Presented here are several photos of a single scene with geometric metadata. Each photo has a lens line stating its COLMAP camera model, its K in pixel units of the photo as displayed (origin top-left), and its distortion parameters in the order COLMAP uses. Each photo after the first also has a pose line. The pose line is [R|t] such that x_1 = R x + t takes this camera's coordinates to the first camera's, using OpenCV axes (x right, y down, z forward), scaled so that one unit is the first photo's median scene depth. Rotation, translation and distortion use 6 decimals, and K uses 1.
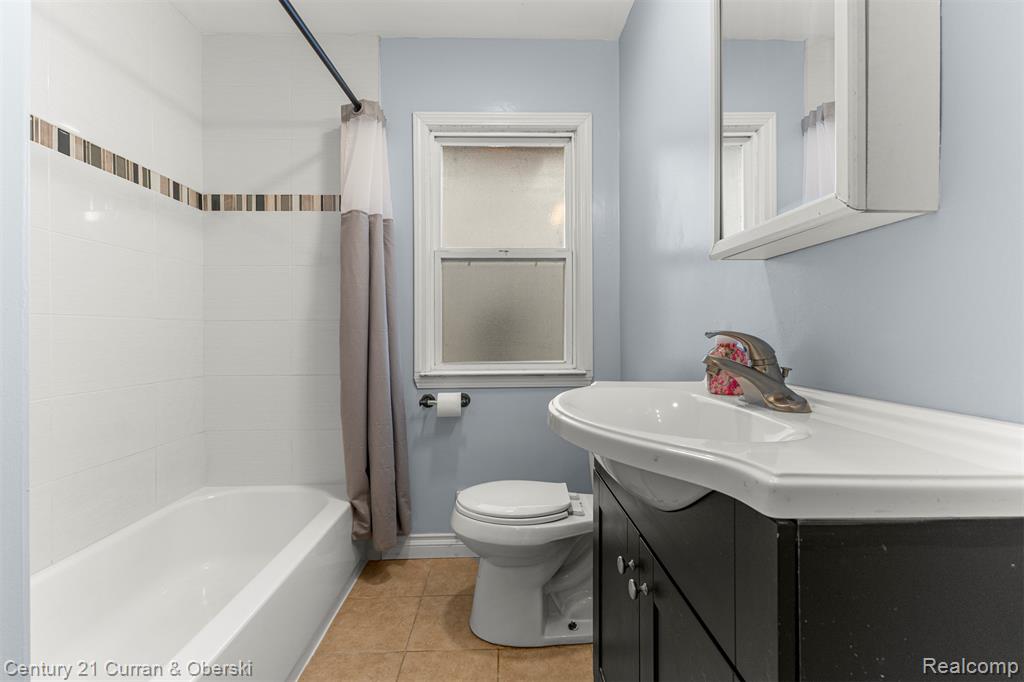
lens RADIAL K [[442.4, 0, 512.6], [0, 442.4, 339.4], [0, 0, 1]] dist [0.011383, -0.000731]
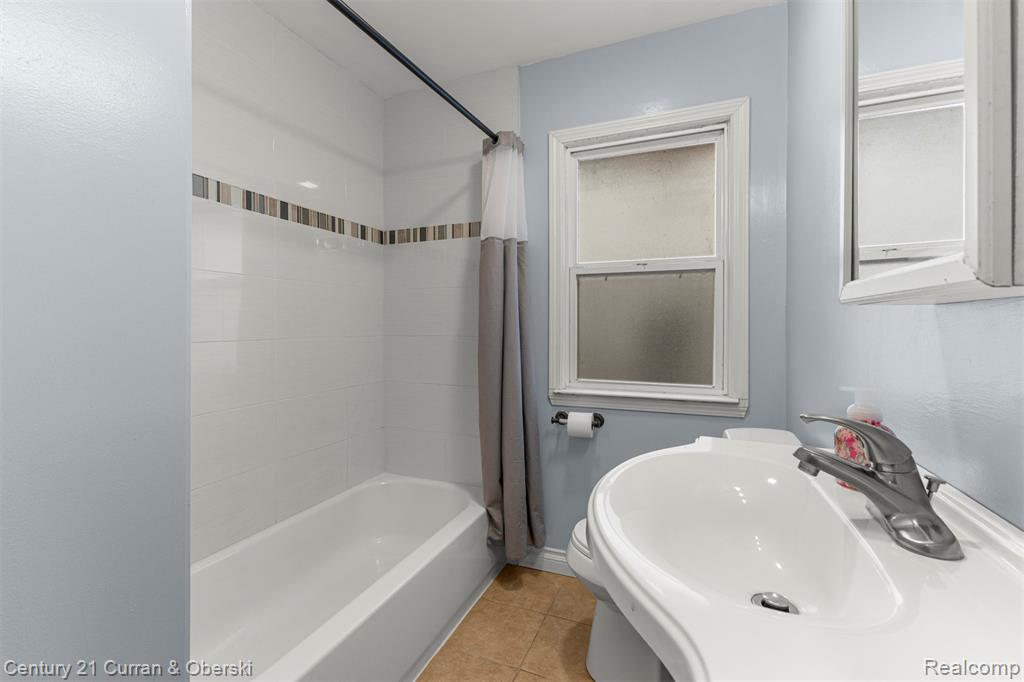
lens RADIAL K [[442.4, 0, 511.3], [0, 442.4, 332.9], [0, 0, 1]] dist [0.011383, -0.000731]
pose [[0.915084, 0.010613, -0.403124, 0.111595], [-0.008946, 0.999942, 0.006016, -0.061506], [0.403164, -0.001899, 0.915126, 0.039405]]
